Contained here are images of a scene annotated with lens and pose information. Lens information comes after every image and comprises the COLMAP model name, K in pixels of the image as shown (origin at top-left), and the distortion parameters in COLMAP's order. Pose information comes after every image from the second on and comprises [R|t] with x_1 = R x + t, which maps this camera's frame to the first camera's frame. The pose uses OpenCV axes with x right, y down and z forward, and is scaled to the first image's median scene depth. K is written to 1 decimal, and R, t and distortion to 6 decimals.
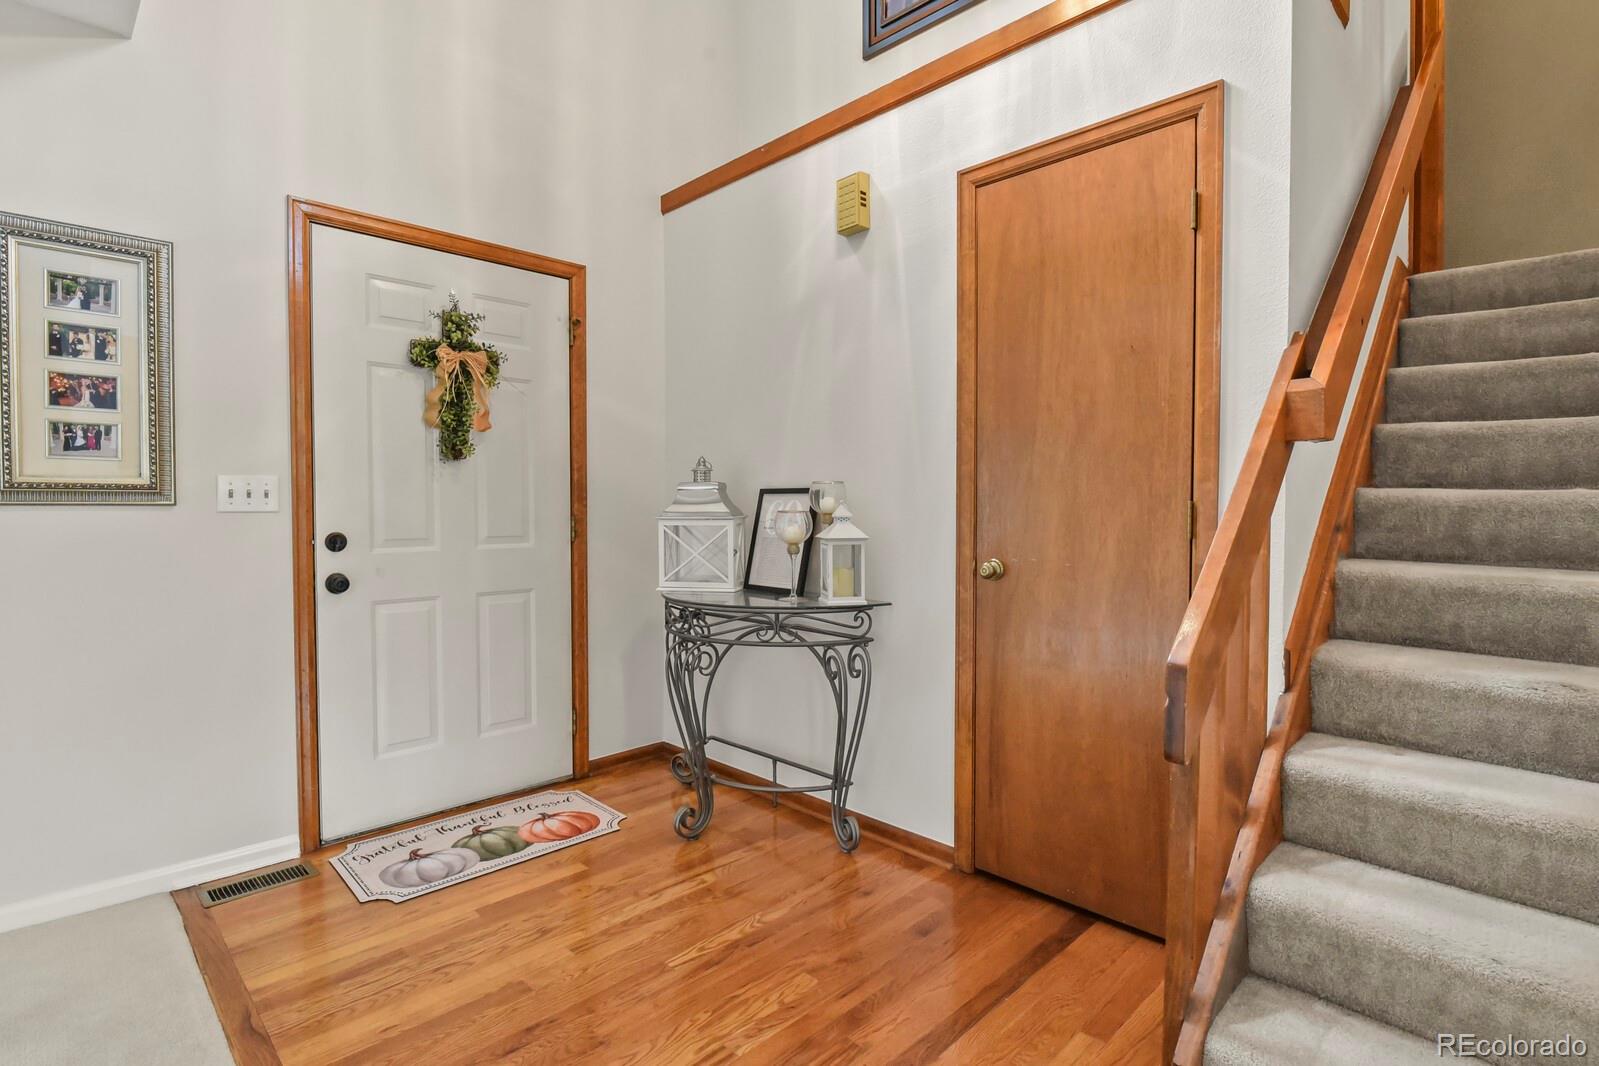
lens RADIAL K [[780.6, 0, 804.2], [0, 780.6, 531.2], [0, 0, 1]] dist [-0.010362, -0.000416]
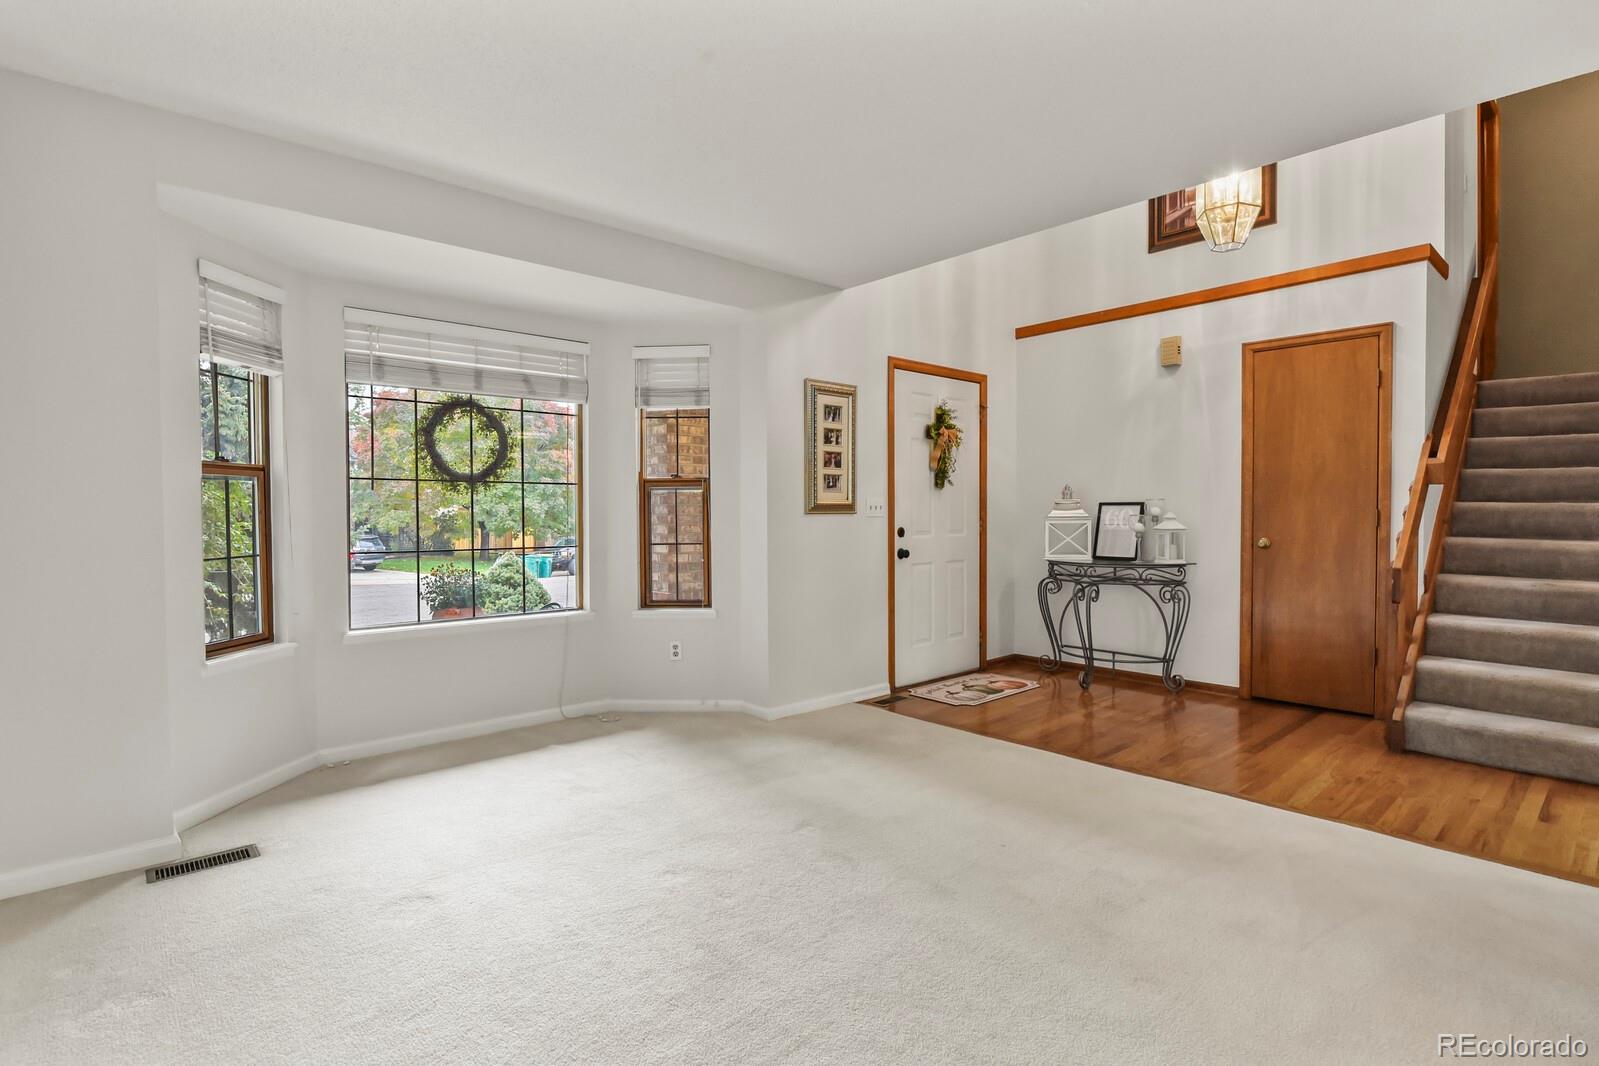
lens RADIAL K [[787.8, 0, 782.4], [0, 787.8, 531.6], [0, 0, 1]] dist [-0.020019, 0.001081]
pose [[0.997961, -0.003724, -0.063714, -0.848366], [0.003312, 0.999973, -0.006576, 0.027135], [0.063736, 0.006351, 0.997947, -1.061994]]
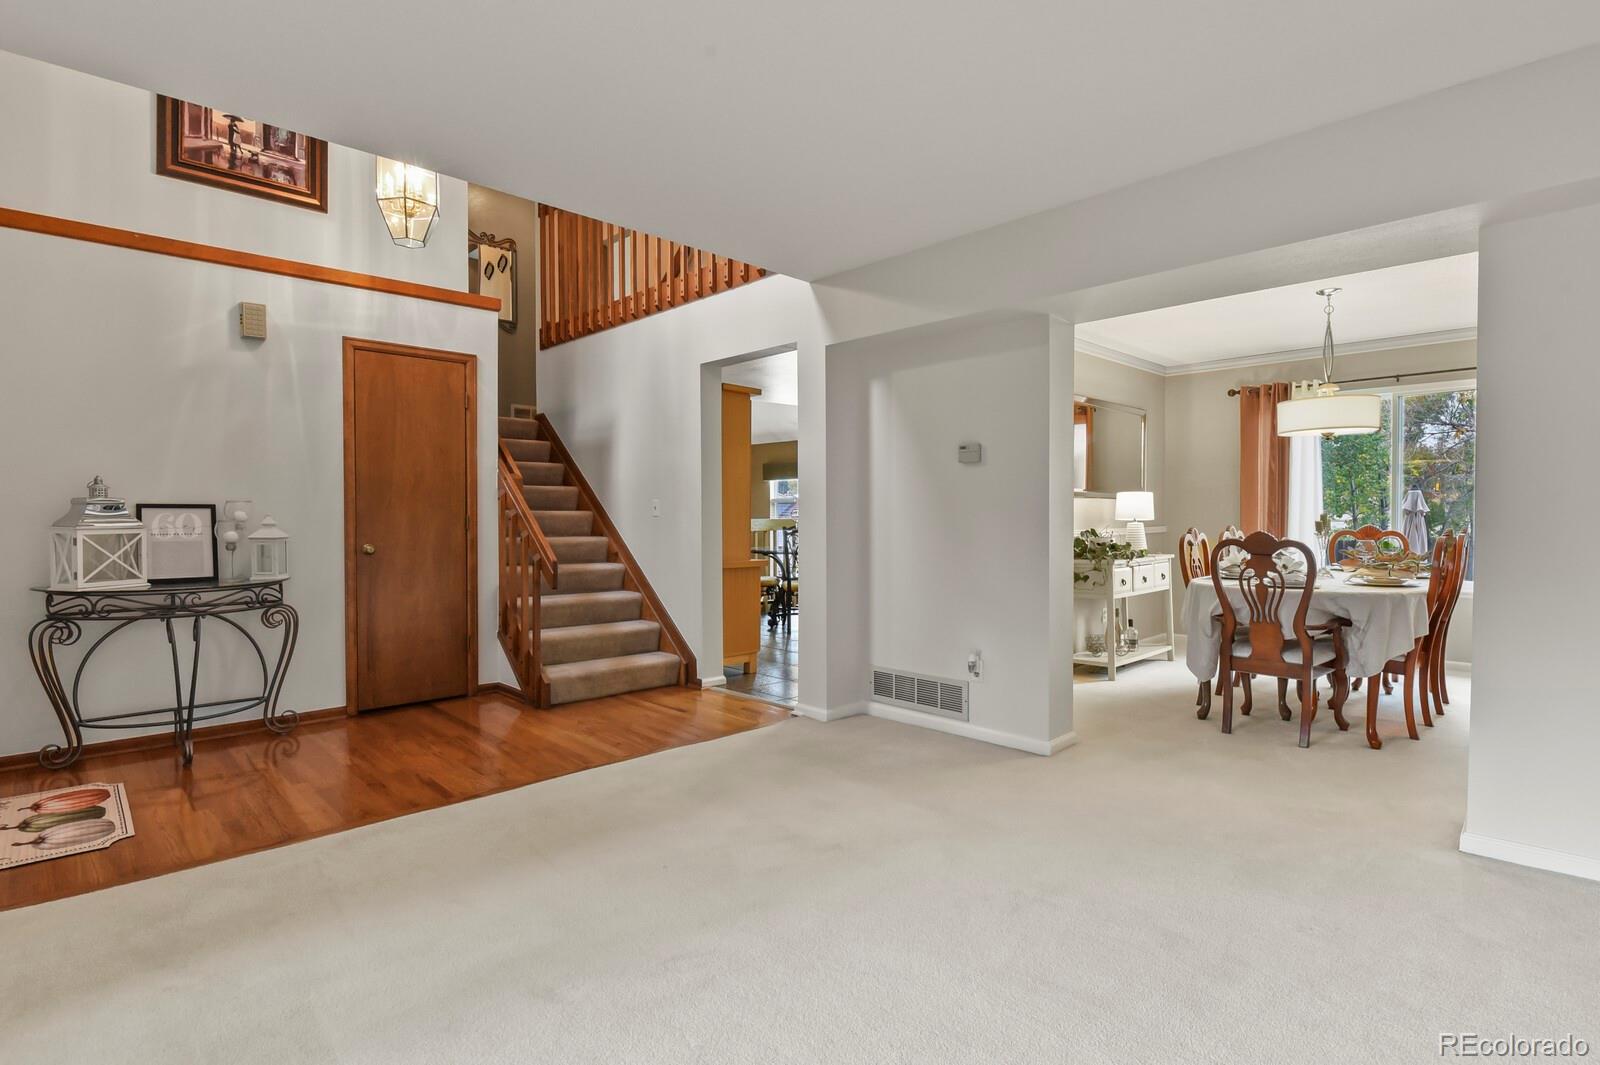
lens RADIAL K [[803.8, 0, 810.1], [0, 803.8, 527.6], [0, 0, 1]] dist [-0.002263, -0.001254]
pose [[0.005759, -0.015475, 0.999864, -1.711289], [0.035420, 0.999256, 0.015261, 0.003231], [-0.999356, 0.035327, 0.006302, -0.107195]]
